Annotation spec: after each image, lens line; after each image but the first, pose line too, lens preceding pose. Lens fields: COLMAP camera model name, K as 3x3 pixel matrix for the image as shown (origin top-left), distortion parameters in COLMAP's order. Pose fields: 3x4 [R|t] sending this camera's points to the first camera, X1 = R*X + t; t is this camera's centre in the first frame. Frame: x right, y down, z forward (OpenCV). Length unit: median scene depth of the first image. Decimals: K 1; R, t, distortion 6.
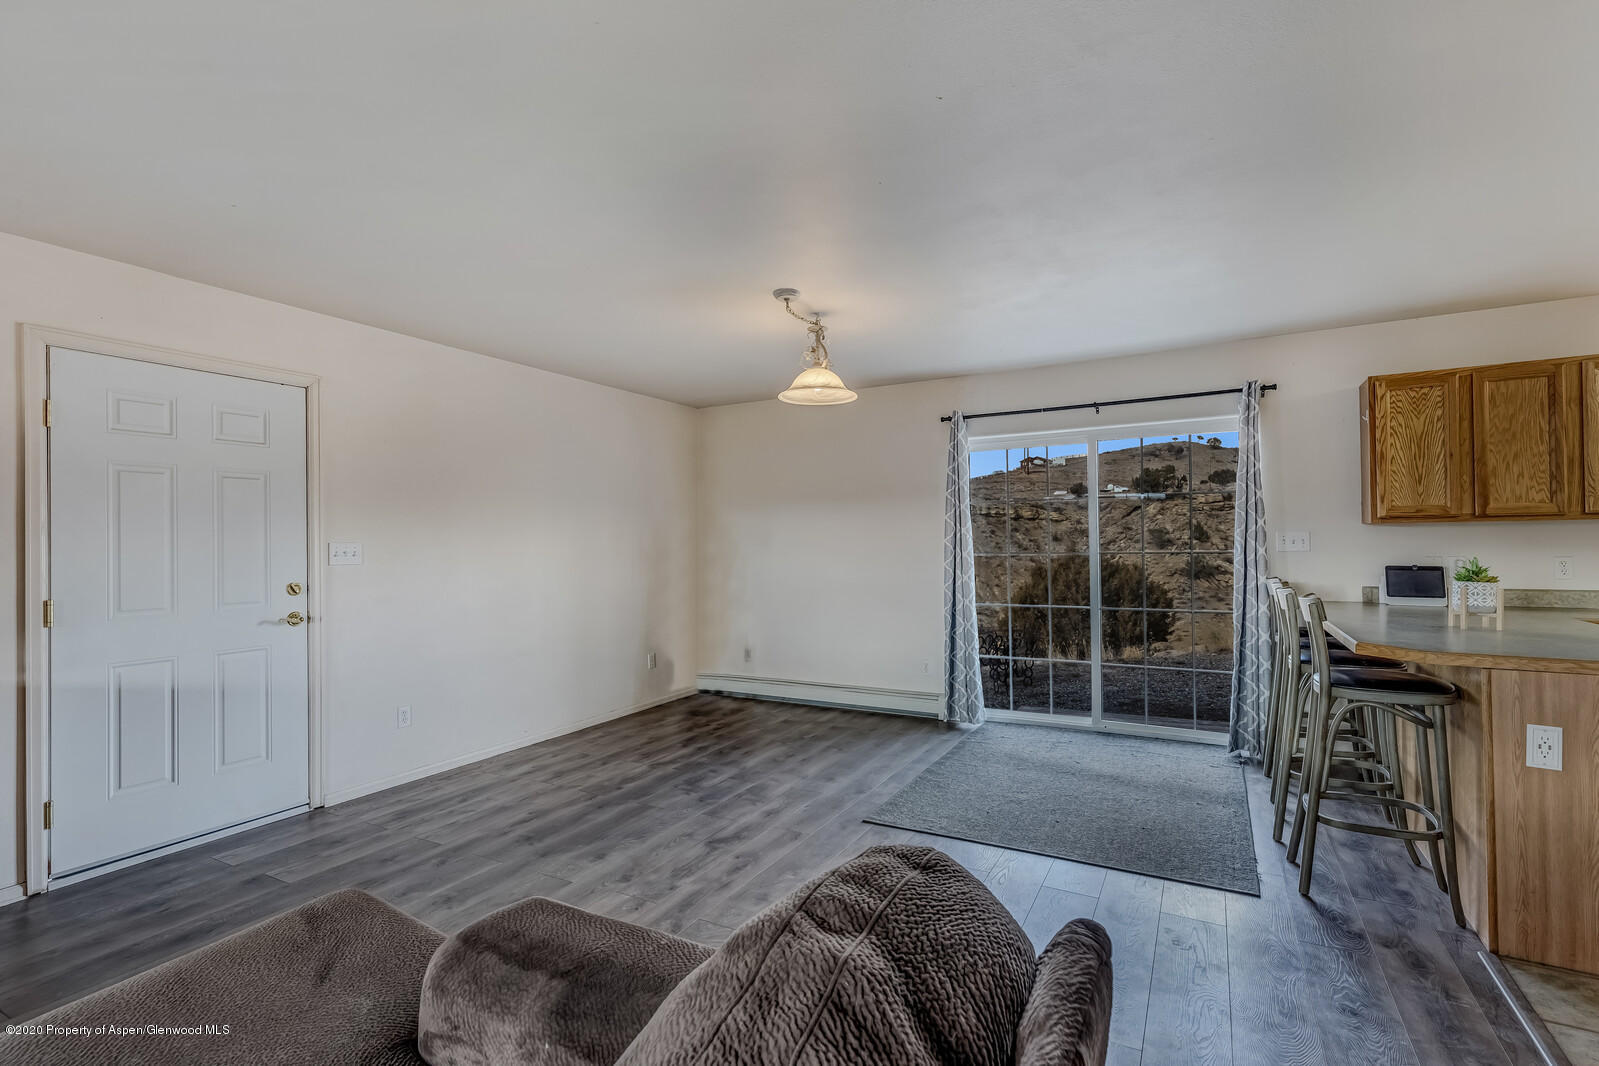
lens RADIAL K [[730.9, 0, 799.5], [0, 730.9, 533.0], [0, 0, 1]] dist [-0.000189, -0.000089]
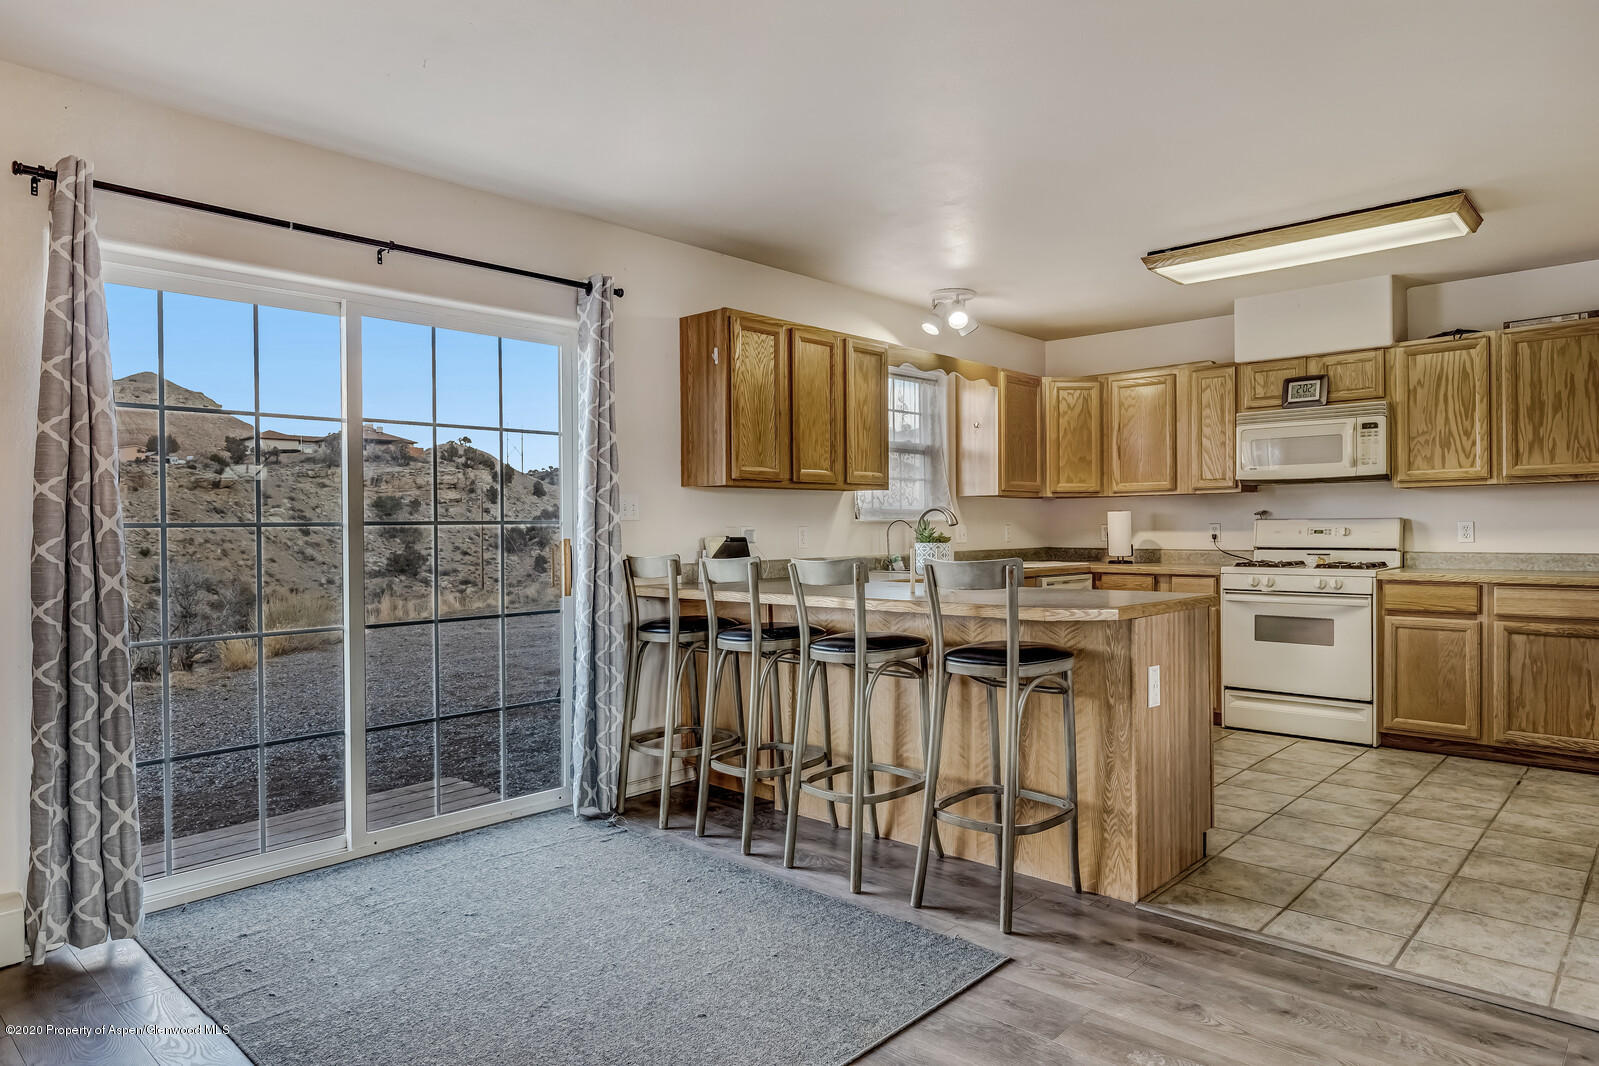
lens RADIAL K [[965.4, 0, 799.5], [0, 965.4, 533.0], [0, 0, 1]] dist [-0.003454, -0.000997]
pose [[0.235473, 0.001965, 0.971879, -0.244056], [-0.004552, 0.999989, -0.000919, 0.039869], [-0.971870, -0.004207, 0.235480, 0.622964]]
